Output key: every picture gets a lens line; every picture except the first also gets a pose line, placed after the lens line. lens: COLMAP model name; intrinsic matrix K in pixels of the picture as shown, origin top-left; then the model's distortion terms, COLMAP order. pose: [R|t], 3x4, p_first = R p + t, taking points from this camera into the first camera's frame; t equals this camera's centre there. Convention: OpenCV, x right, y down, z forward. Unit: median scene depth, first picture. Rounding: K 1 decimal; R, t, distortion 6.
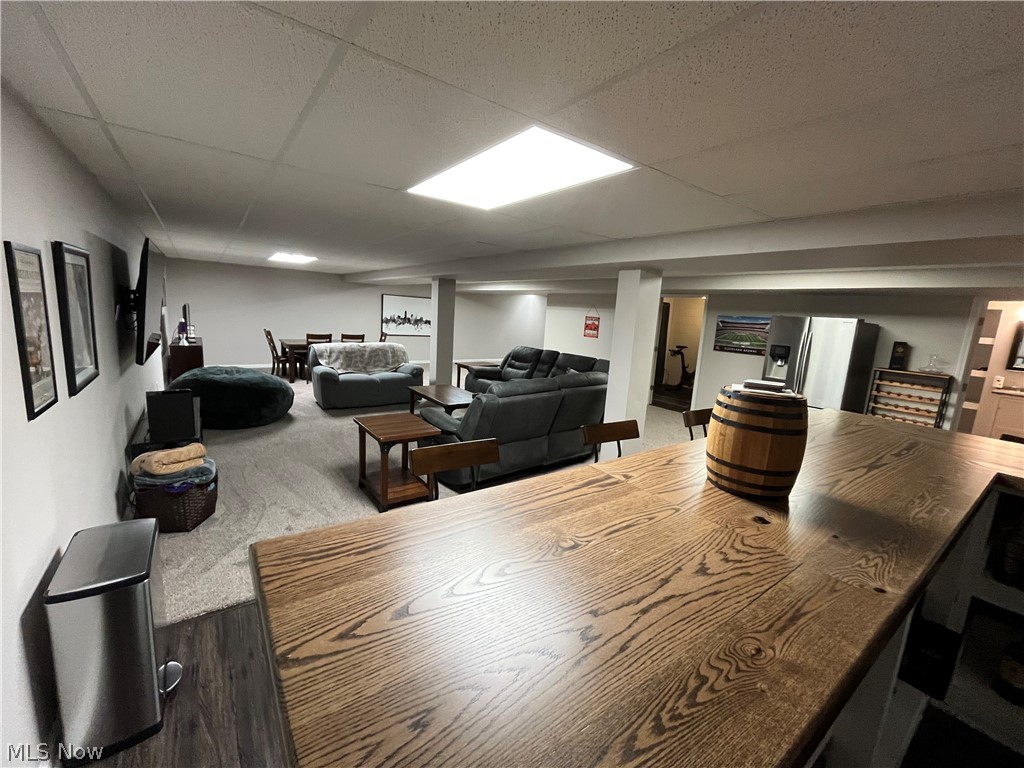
lens RADIAL K [[419.5, 0, 507.9], [0, 419.5, 380.2], [0, 0, 1]] dist [-0.002997, 0.000236]
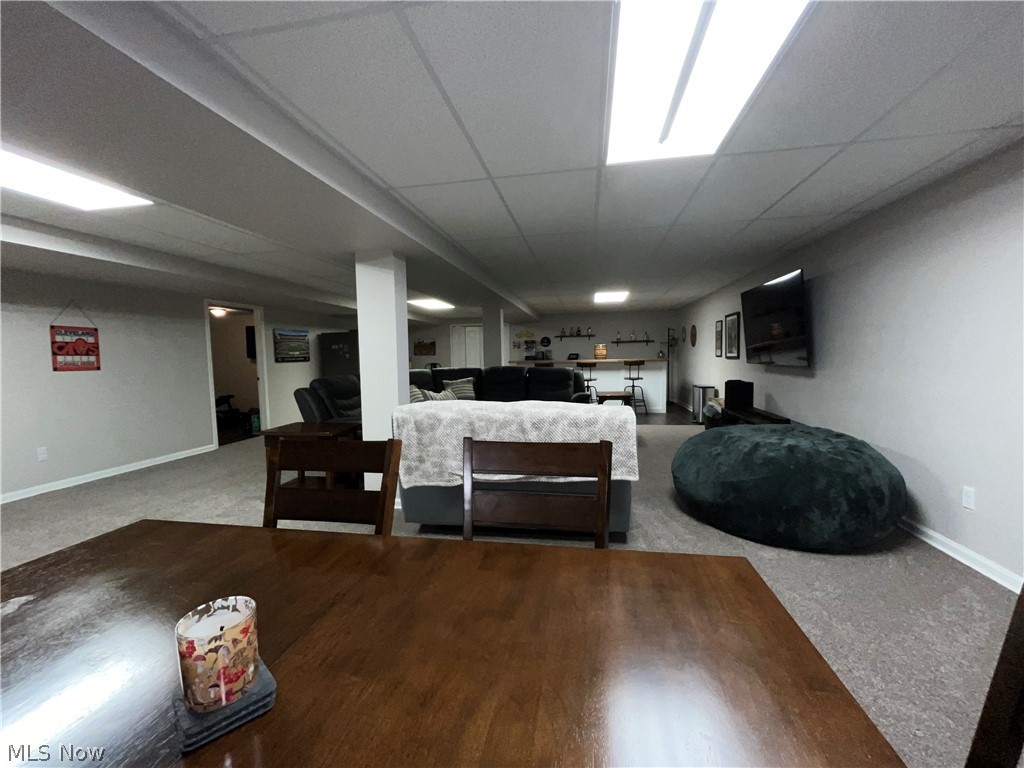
lens RADIAL K [[419.5, 0, 513.3], [0, 419.5, 383.7], [0, 0, 1]] dist [-0.002997, 0.000236]
pose [[-0.685210, -0.094526, 0.722186, -0.488895], [0.099052, 0.970237, 0.220974, -0.145860], [-0.721579, 0.222948, -0.655452, 0.975492]]
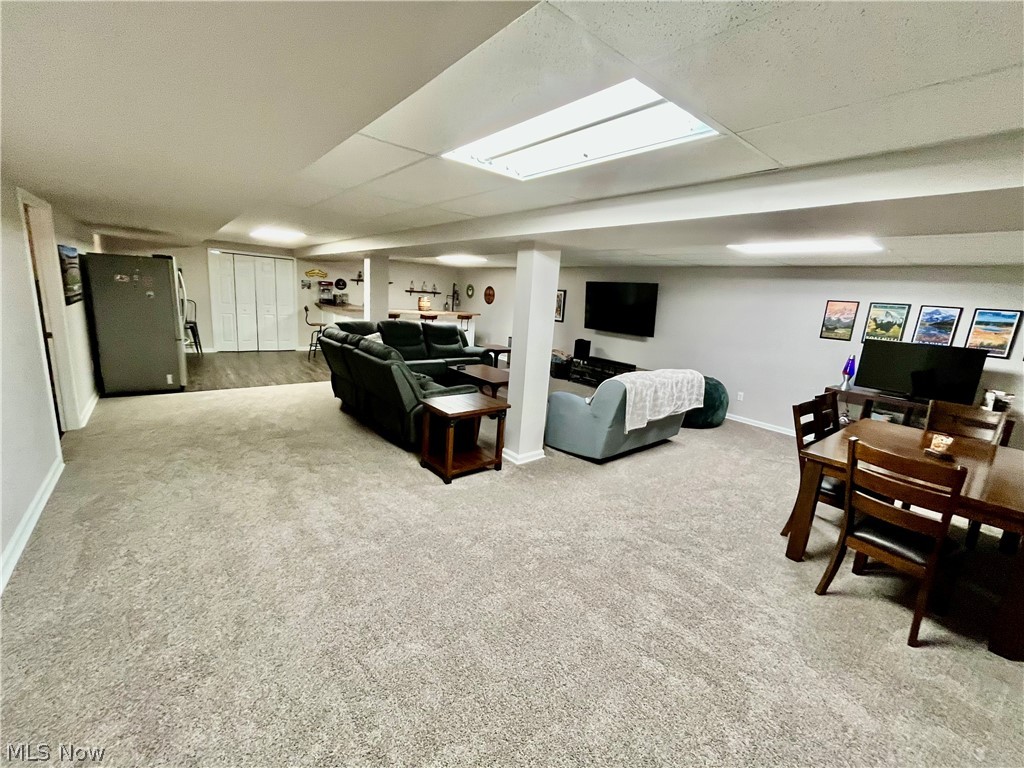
lens RADIAL K [[419.5, 0, 513.3], [0, 419.5, 382.9], [0, 0, 1]] dist [-0.002997, 0.000236]
pose [[-0.990163, -0.117276, -0.076316, -0.100749], [-0.136954, 0.924031, 0.356945, -0.200923], [0.028657, 0.363885, -0.931003, 1.217262]]
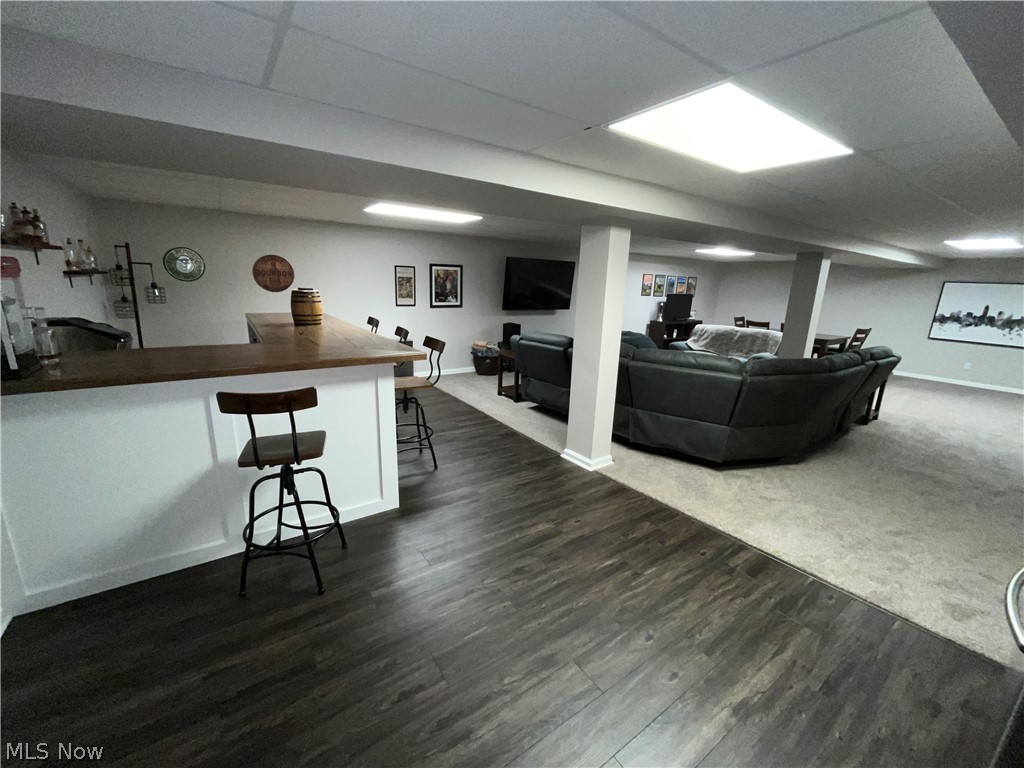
lens RADIAL K [[419.5, 0, 511.8], [0, 419.5, 384.1], [0, 0, 1]] dist [-0.002997, 0.000236]
pose [[-0.008972, 0.187197, -0.982281, 0.501945], [-0.203760, 0.961369, 0.185073, -0.024330], [0.978980, 0.201810, 0.029518, 0.358032]]
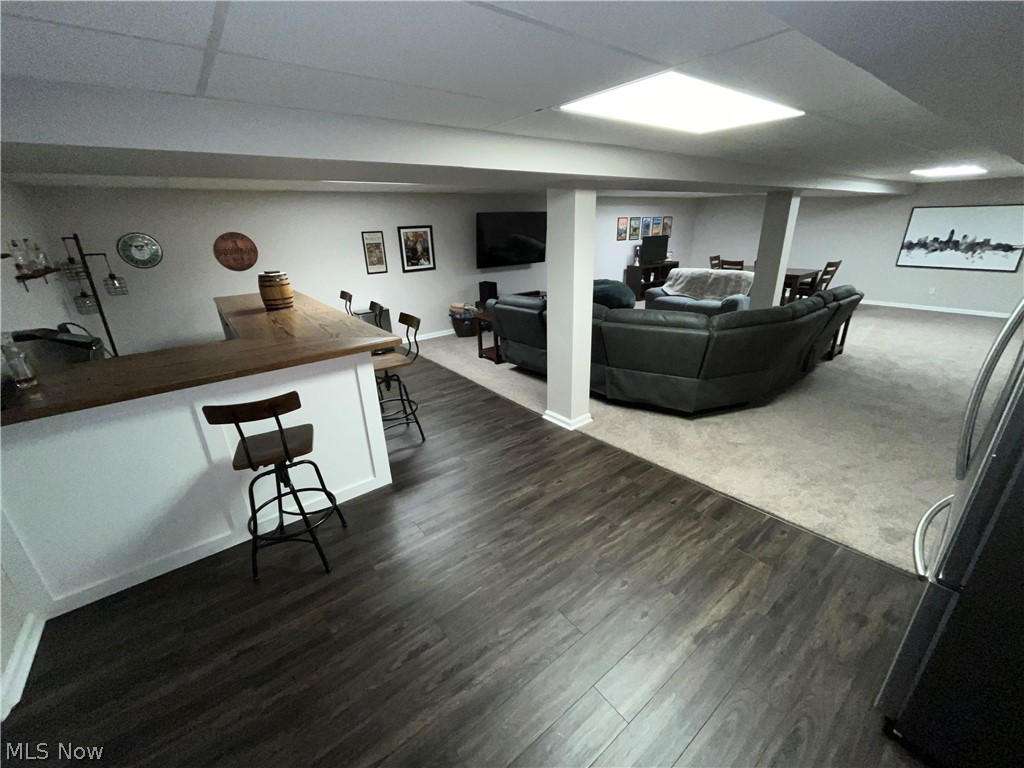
lens RADIAL K [[419.5, 0, 511.4], [0, 419.5, 384.5], [0, 0, 1]] dist [-0.002997, 0.000236]
pose [[0.042479, 0.306679, -0.950865, 0.508645], [-0.136104, 0.944628, 0.298587, -0.046964], [0.989783, 0.116733, 0.081867, 0.360896]]
